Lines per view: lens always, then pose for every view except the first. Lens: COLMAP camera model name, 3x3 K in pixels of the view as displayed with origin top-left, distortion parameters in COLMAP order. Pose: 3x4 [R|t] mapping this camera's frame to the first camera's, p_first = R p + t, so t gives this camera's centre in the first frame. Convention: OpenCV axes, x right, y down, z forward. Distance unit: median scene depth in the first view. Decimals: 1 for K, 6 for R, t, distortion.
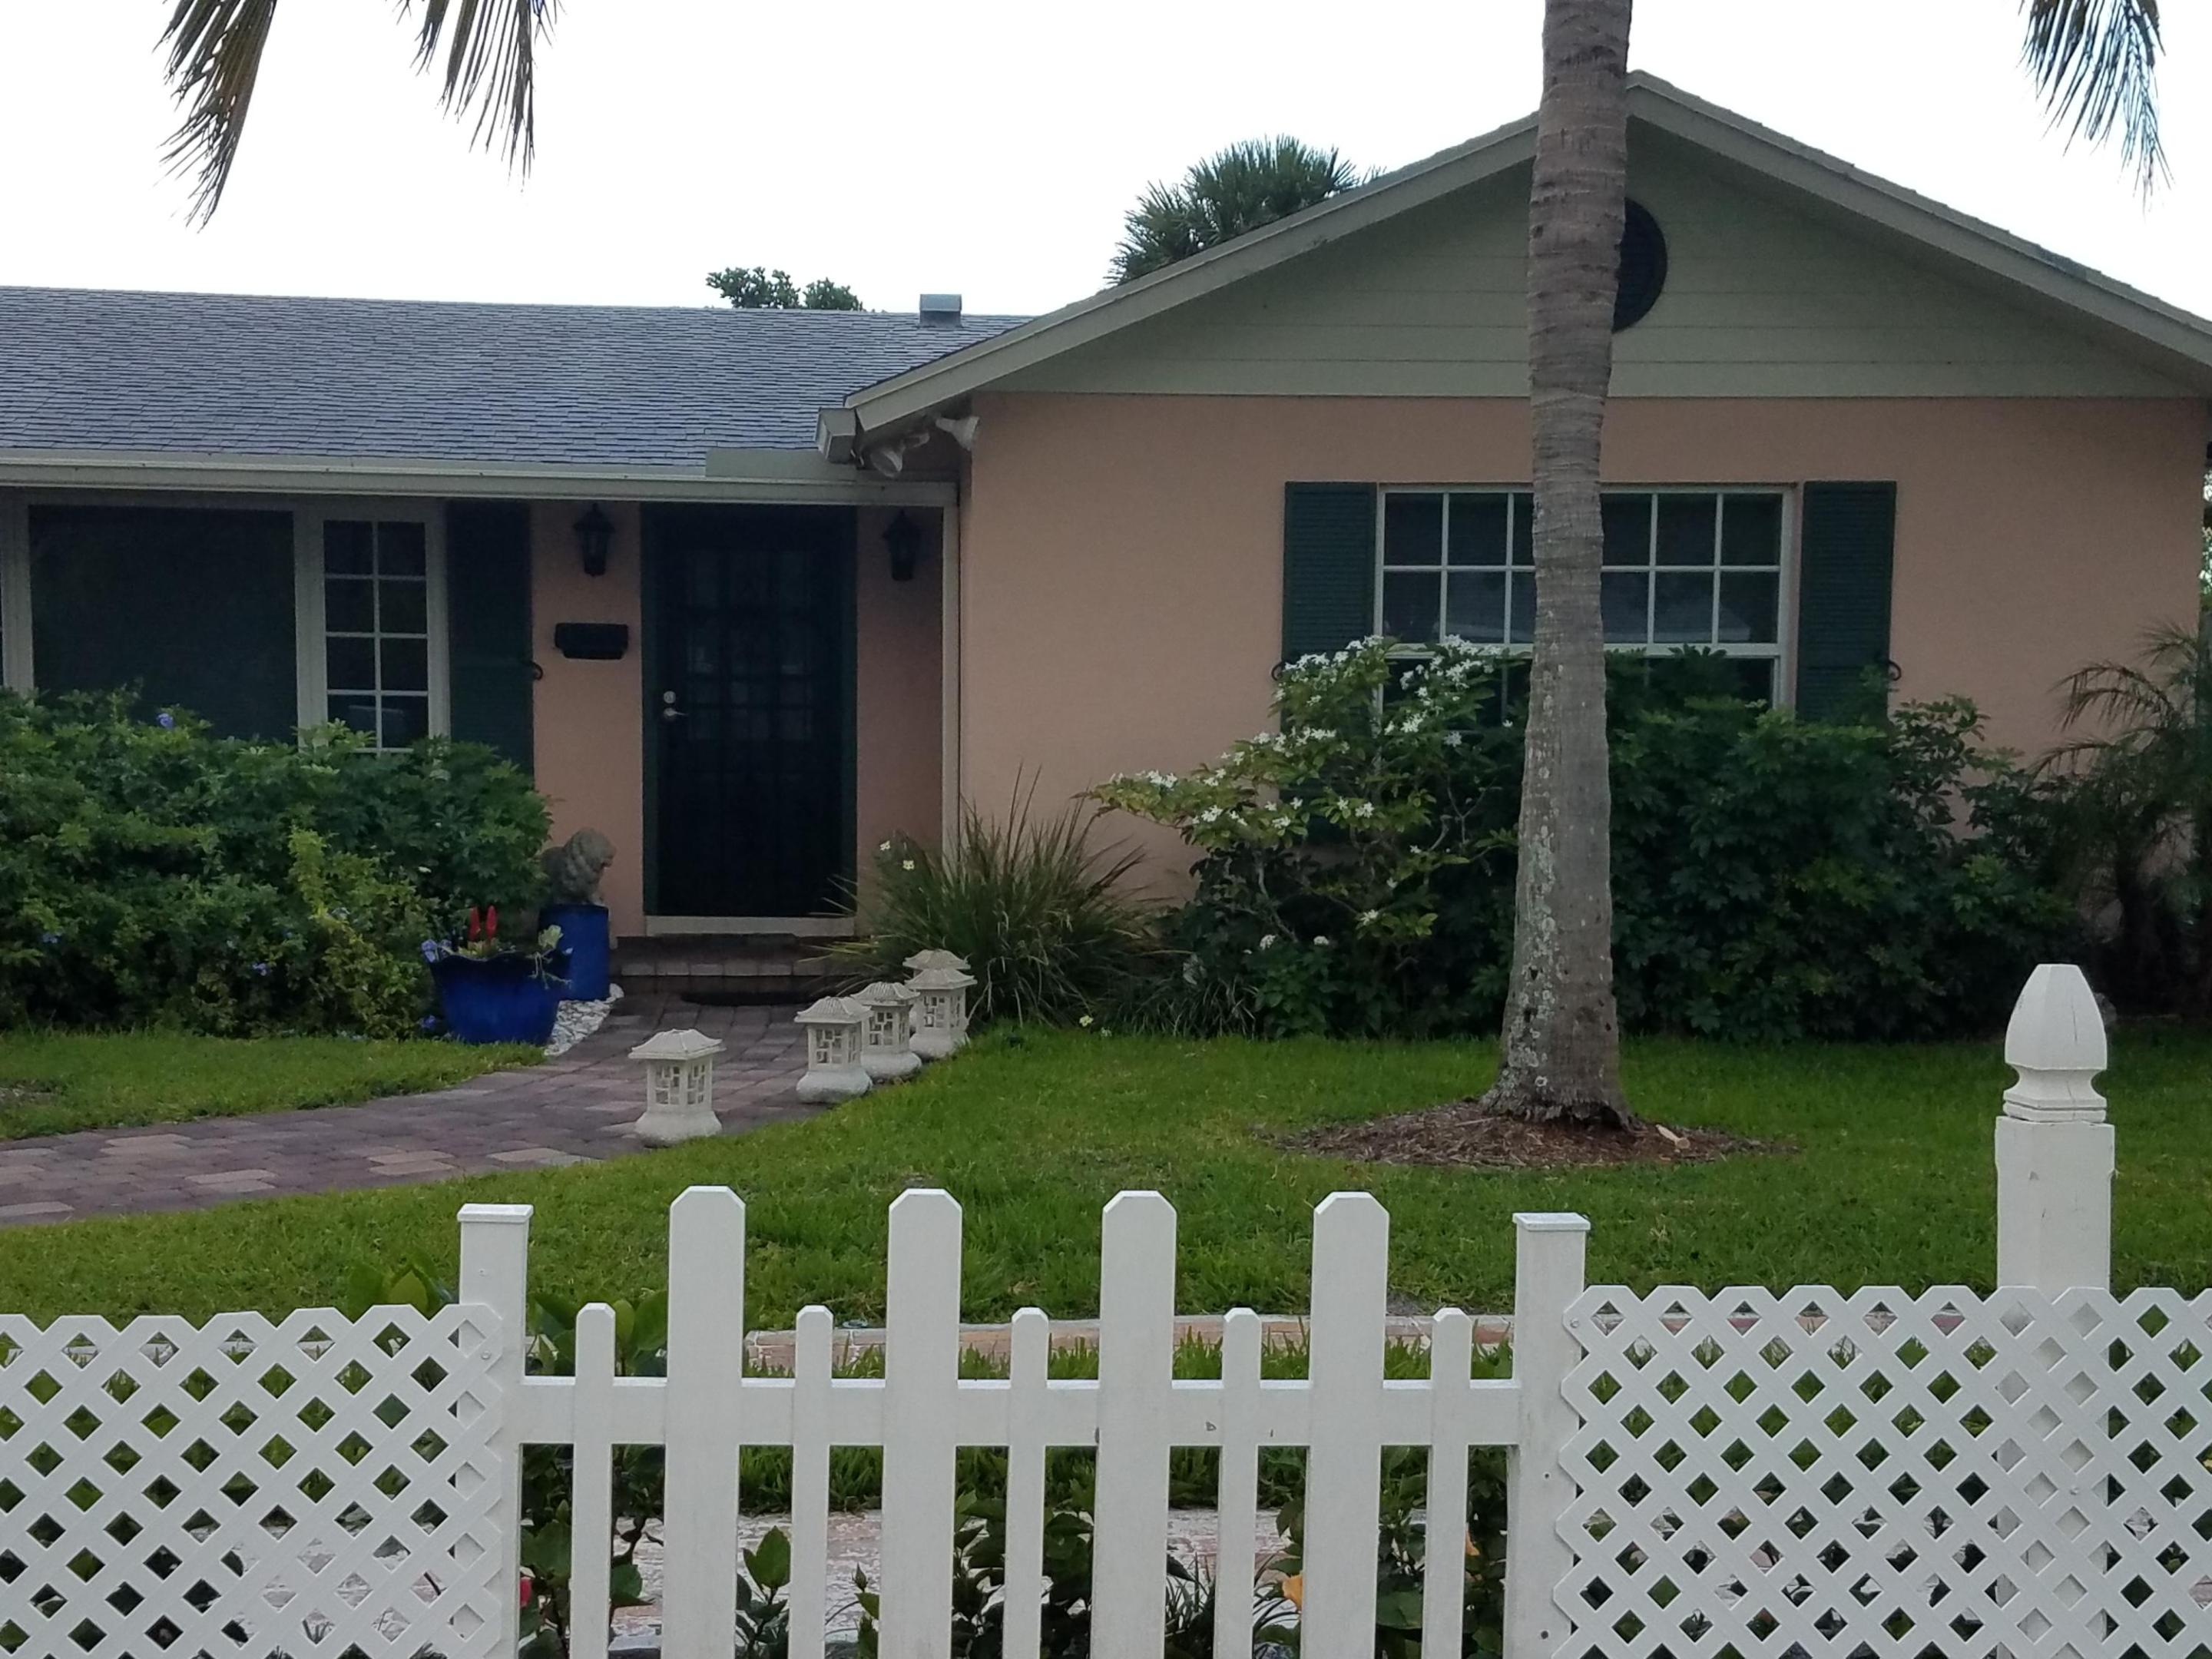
lens RADIAL K [[3035.4, 0, 1034.3], [0, 3035.4, 910.5], [0, 0, 1]] dist [0.292444, -0.689853]
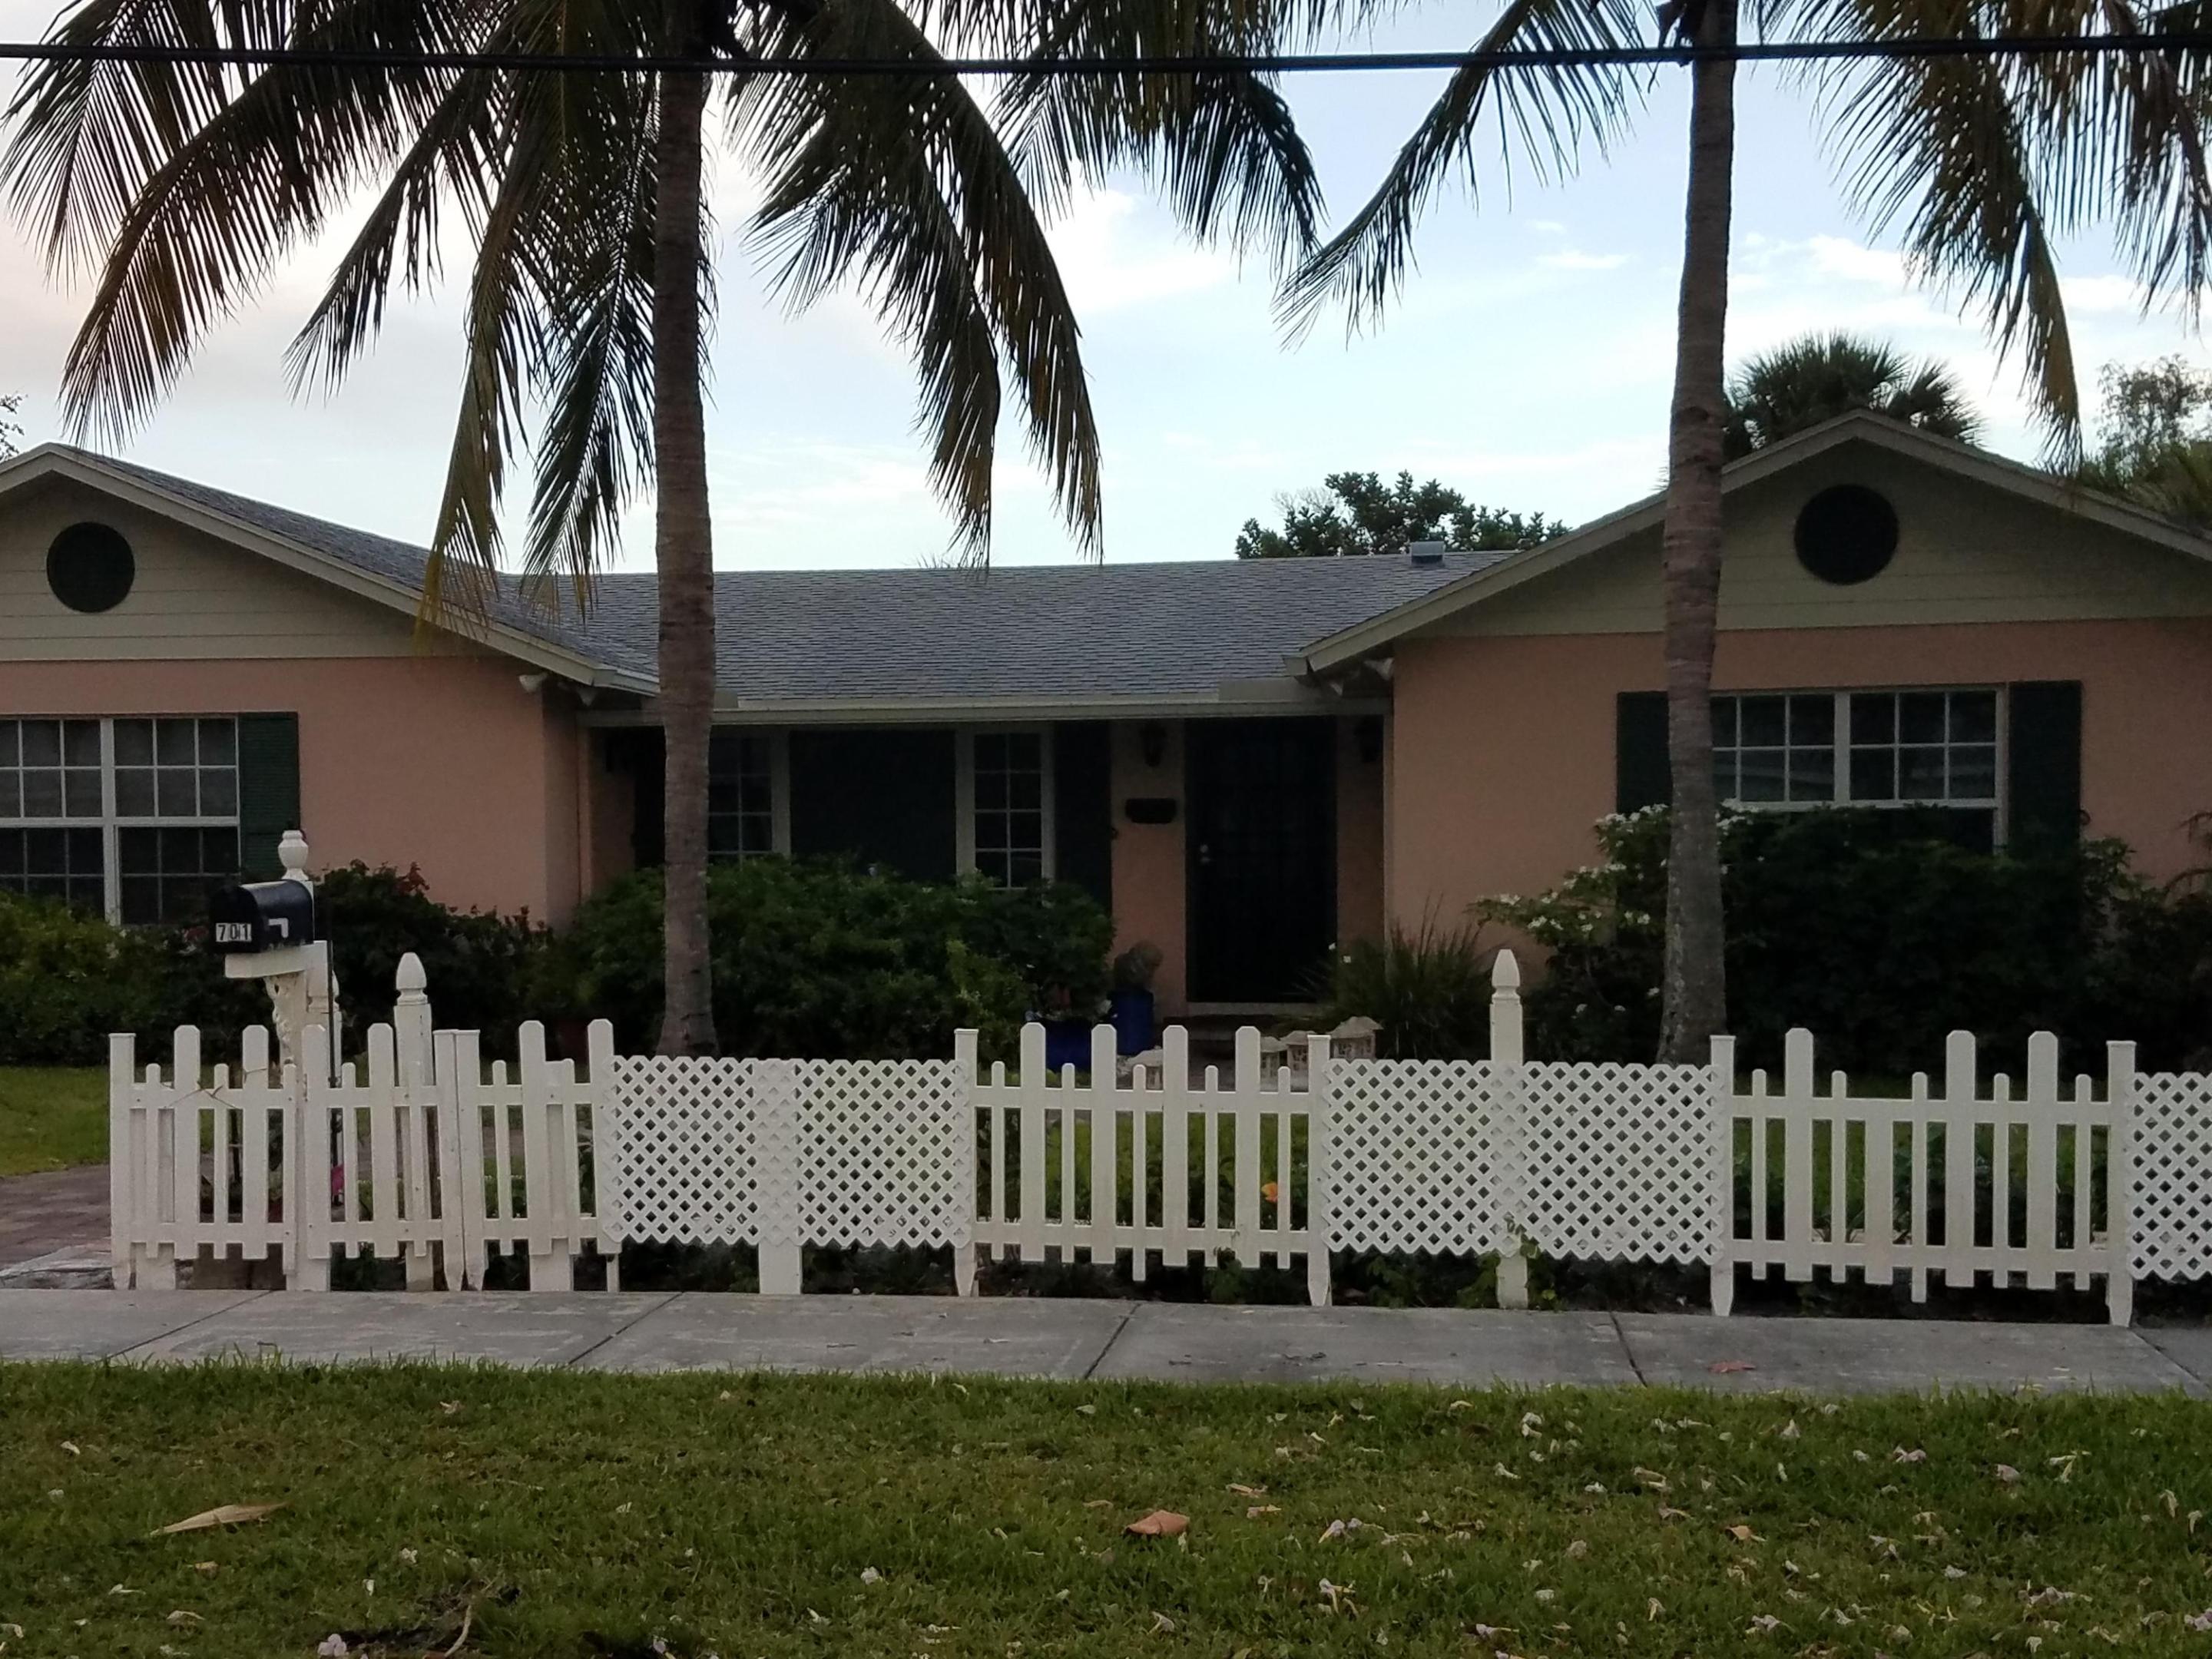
lens RADIAL K [[3035.4, 0, 1034.3], [0, 3035.4, 910.5], [0, 0, 1]] dist [0.292444, -0.689853]
pose [[0.975357, -0.011309, -0.220341, 0.136636], [0.001253, 0.998953, -0.045723, 0.028264], [0.220627, 0.044320, 0.974351, -0.474956]]
